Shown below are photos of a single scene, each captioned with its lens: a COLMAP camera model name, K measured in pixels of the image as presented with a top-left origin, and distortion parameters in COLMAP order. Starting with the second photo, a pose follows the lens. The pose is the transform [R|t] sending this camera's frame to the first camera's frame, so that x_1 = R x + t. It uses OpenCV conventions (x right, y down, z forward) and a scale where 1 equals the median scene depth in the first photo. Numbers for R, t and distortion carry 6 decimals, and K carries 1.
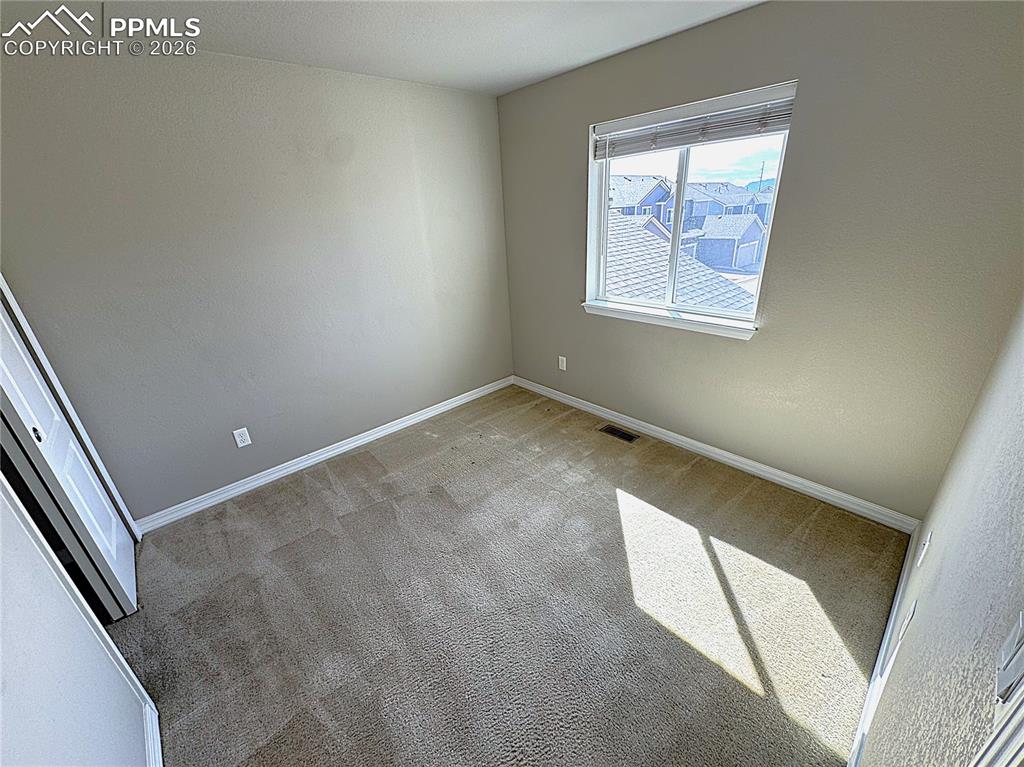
lens RADIAL K [[409.9, 0, 515.4], [0, 409.9, 391.5], [0, 0, 1]] dist [-0.004002, 0.000467]
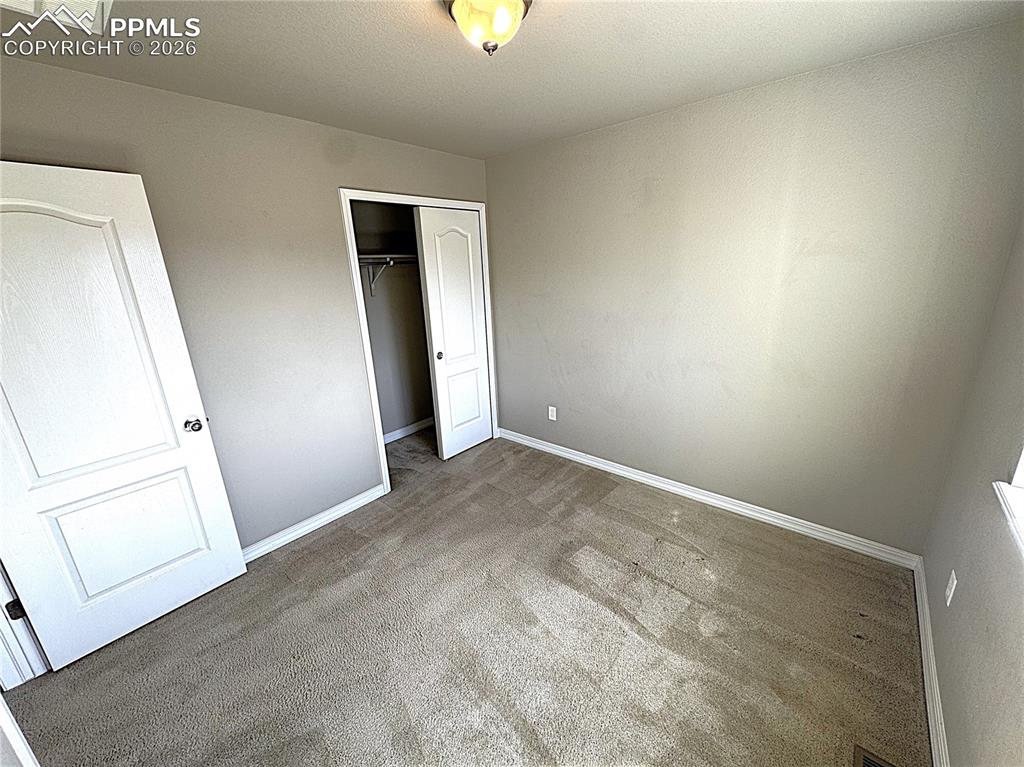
lens RADIAL K [[409.9, 0, 506.1], [0, 409.9, 389.5], [0, 0, 1]] dist [-0.004002, 0.000467]
pose [[0.101016, 0.333859, -0.937195, 0.560256], [-0.370050, 0.887034, 0.276104, -0.277888], [0.923503, 0.318918, 0.213149, 0.564513]]
